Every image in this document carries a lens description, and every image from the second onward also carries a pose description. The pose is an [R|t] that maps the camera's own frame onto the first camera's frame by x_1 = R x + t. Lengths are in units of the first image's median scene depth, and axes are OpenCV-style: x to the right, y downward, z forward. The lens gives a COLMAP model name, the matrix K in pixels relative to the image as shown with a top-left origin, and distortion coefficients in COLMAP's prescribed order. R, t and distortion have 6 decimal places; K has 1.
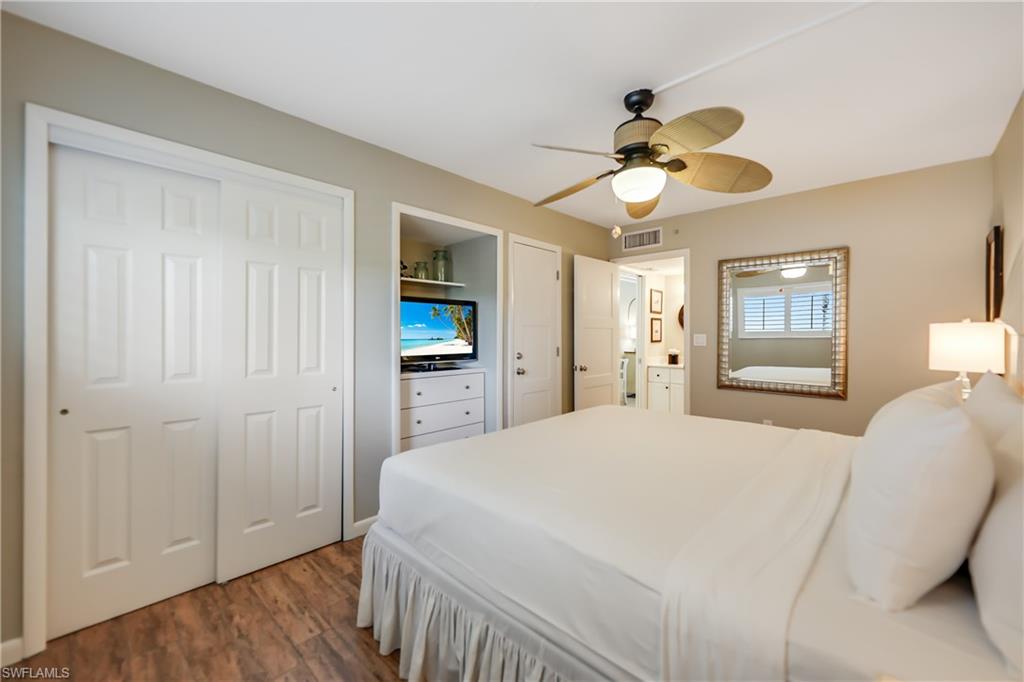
lens RADIAL K [[406.9, 0, 514.7], [0, 406.9, 338.9], [0, 0, 1]] dist [0.016058, 0.000006]
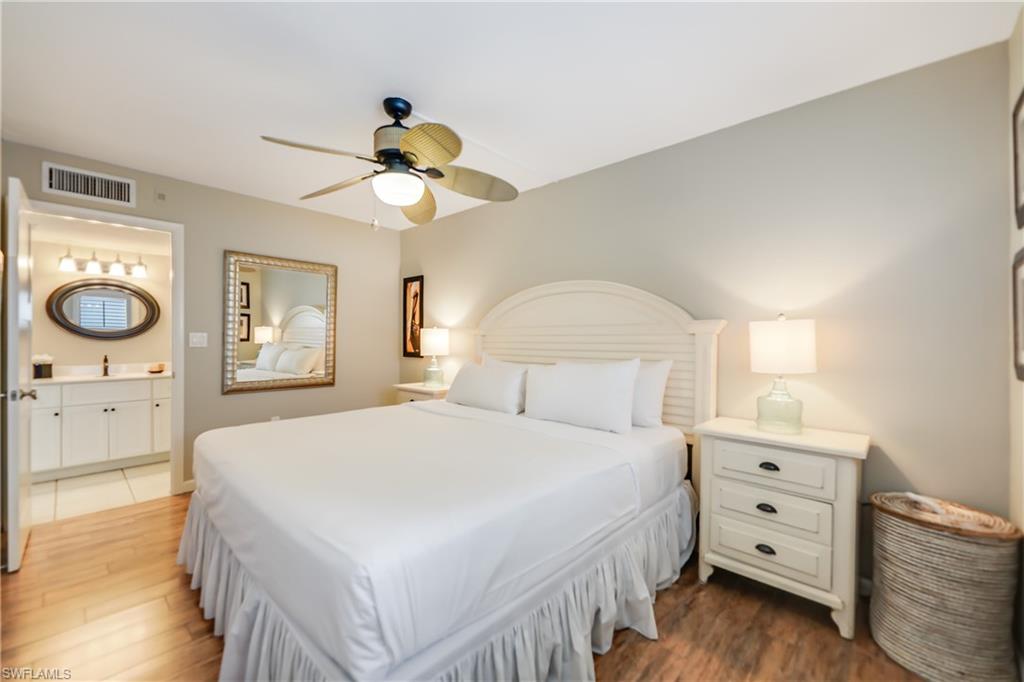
lens RADIAL K [[406.9, 0, 514.7], [0, 406.9, 338.9], [0, 0, 1]] dist [0.016058, 0.000006]
pose [[-0.005518, -0.004834, 0.999973, -0.400912], [0.006310, 0.999968, 0.004868, 0.000499], [-0.999965, 0.006337, -0.005487, 0.381232]]
